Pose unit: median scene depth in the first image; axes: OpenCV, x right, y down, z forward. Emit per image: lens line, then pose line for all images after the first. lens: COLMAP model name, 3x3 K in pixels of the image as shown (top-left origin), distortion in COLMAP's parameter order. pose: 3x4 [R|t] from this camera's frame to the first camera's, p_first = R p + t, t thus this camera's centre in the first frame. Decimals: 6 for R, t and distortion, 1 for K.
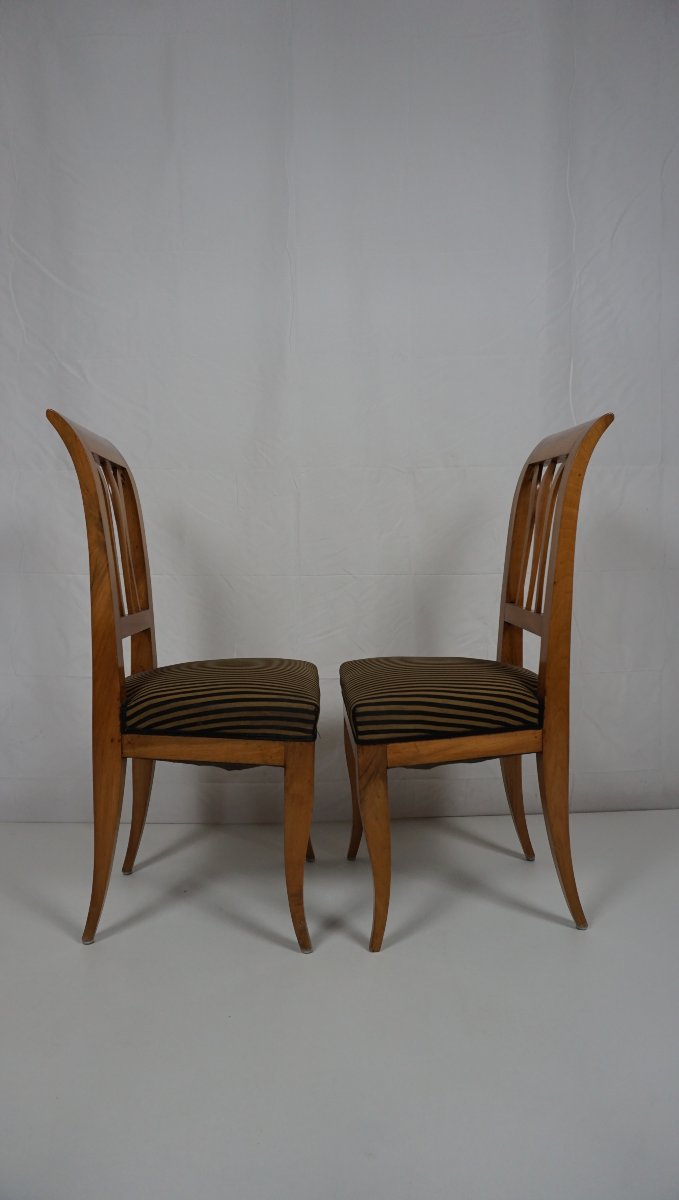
lens RADIAL K [[804.1, 0, 347.1], [0, 804.1, 590.5], [0, 0, 1]] dist [-0.058277, 0.017821]
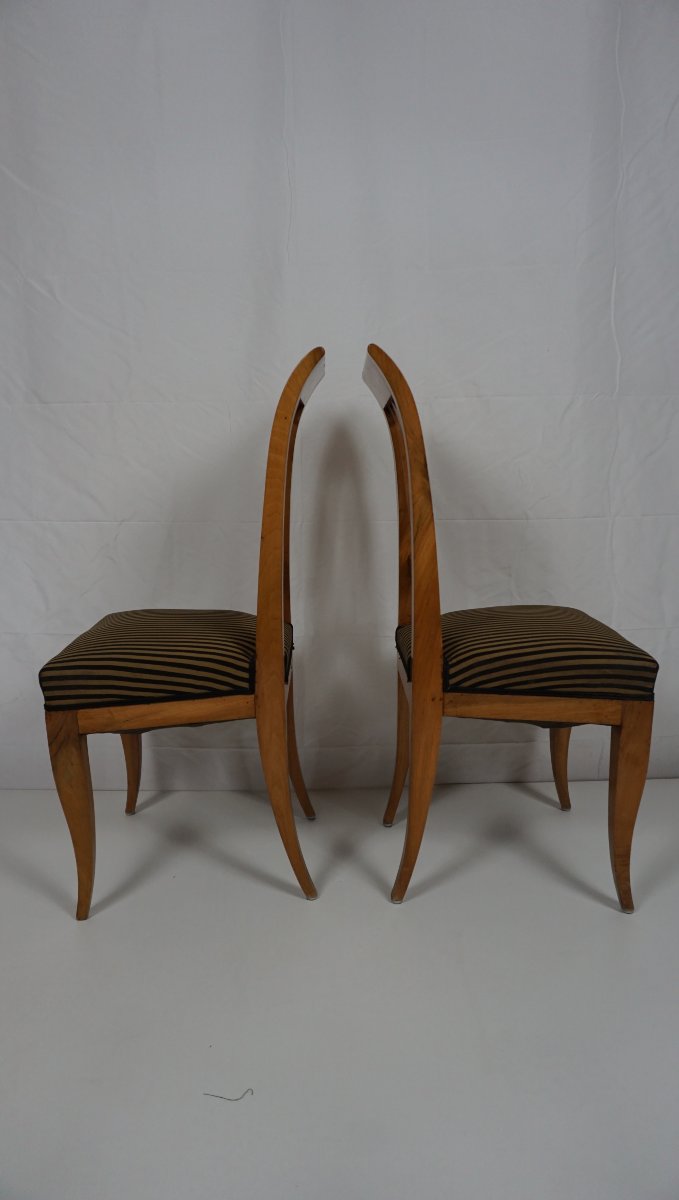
lens RADIAL K [[804.1, 0, 342.3], [0, 804.1, 592.0], [0, 0, 1]] dist [-0.058277, 0.017821]
pose [[0.999225, 0.010444, 0.037952, -0.443947], [-0.012795, 0.997978, 0.062265, 0.001825], [-0.037225, -0.062702, 0.997338, 0.057825]]
